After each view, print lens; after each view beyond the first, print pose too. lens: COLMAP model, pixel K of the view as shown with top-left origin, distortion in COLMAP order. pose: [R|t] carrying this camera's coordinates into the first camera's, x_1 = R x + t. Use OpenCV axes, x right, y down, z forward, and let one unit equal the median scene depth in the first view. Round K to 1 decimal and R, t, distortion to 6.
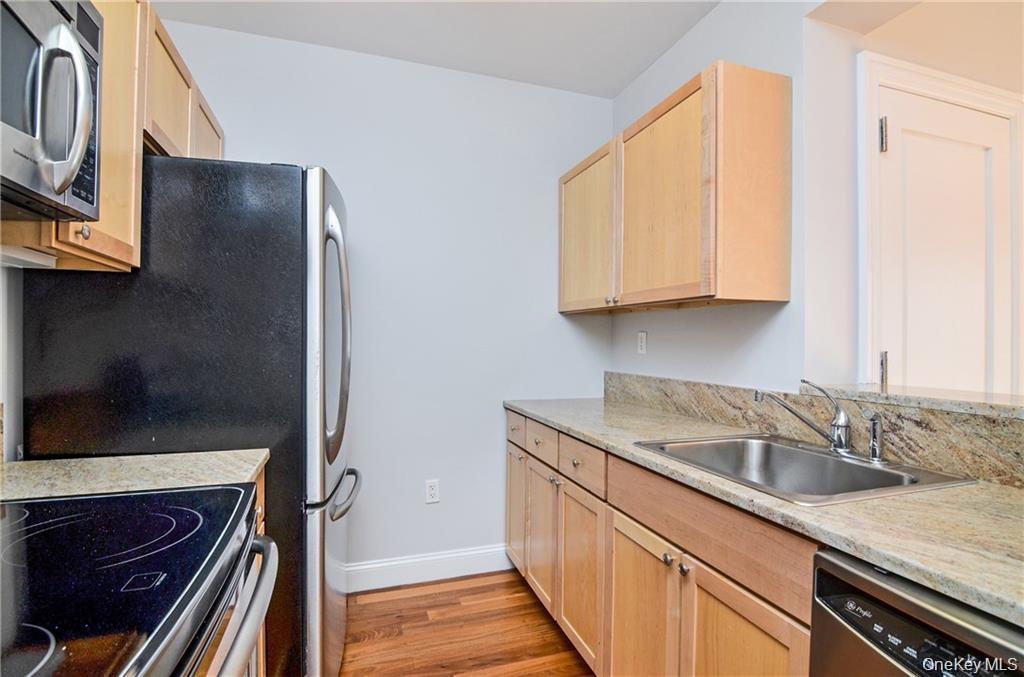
lens RADIAL K [[495.0, 0, 510.3], [0, 495.0, 336.1], [0, 0, 1]] dist [-0.023075, -0.003539]
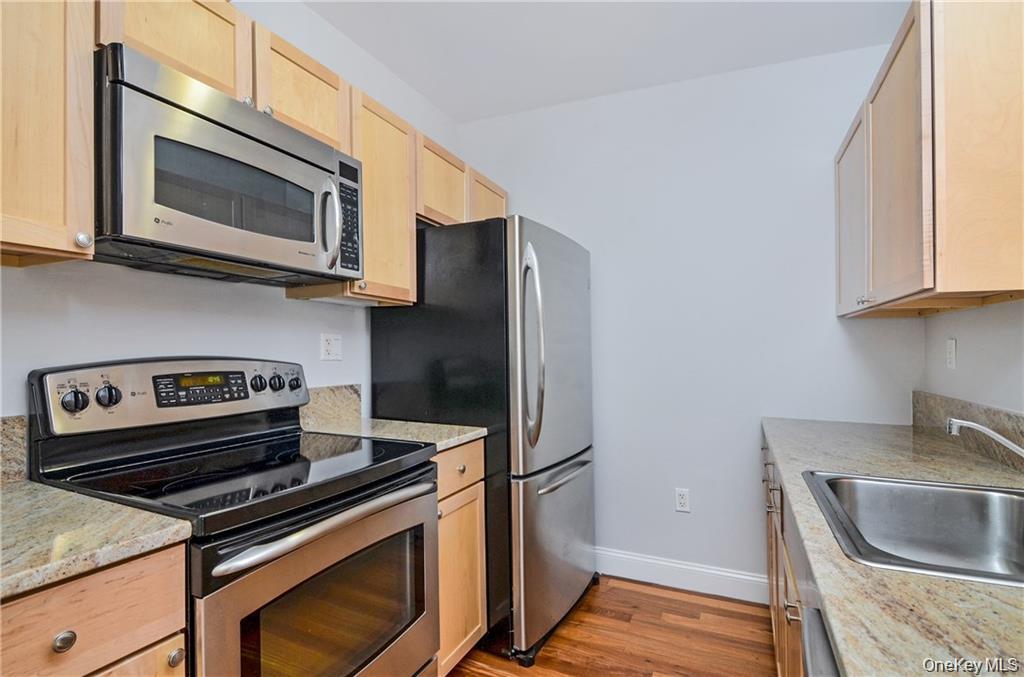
lens RADIAL K [[495.0, 0, 512.9], [0, 495.0, 347.5], [0, 0, 1]] dist [-0.023075, -0.003539]
pose [[0.732036, -0.001541, -0.681264, 0.525593], [0.000566, 0.999998, -0.001654, 0.007522], [0.681266, 0.000825, 0.732036, 0.049468]]
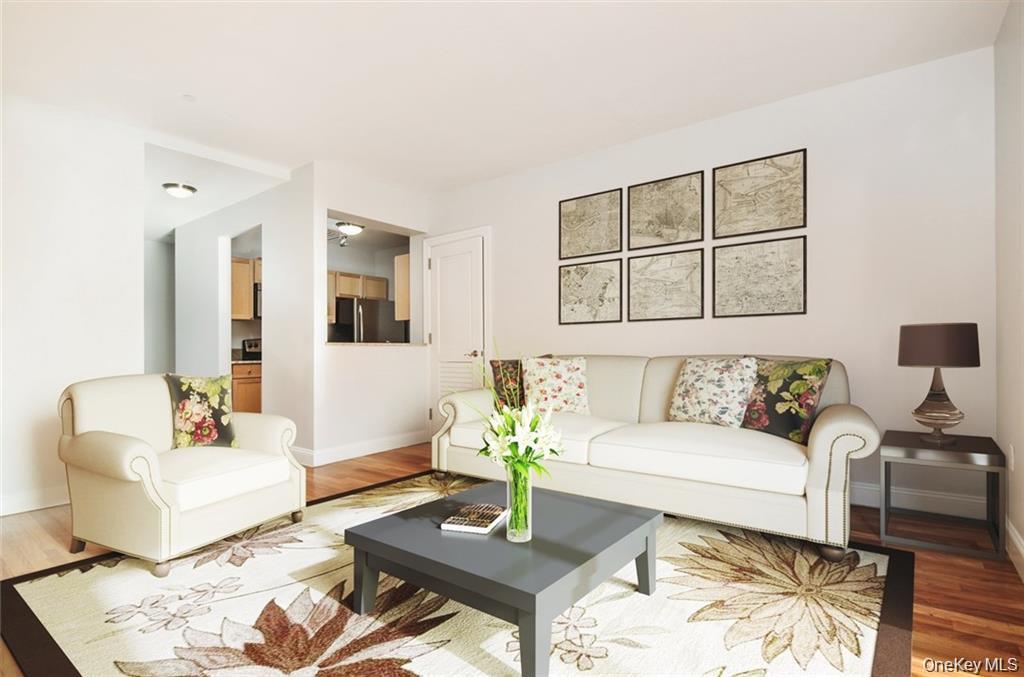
lens RADIAL K [[495.0, 0, 512.5], [0, 495.0, 338.8], [0, 0, 1]] dist [-0.023075, -0.003539]
pose [[0.579004, -0.012458, -0.815229, 4.608606], [0.003190, 0.999910, -0.013014, 0.108798], [0.815318, 0.004935, 0.578992, -0.523313]]
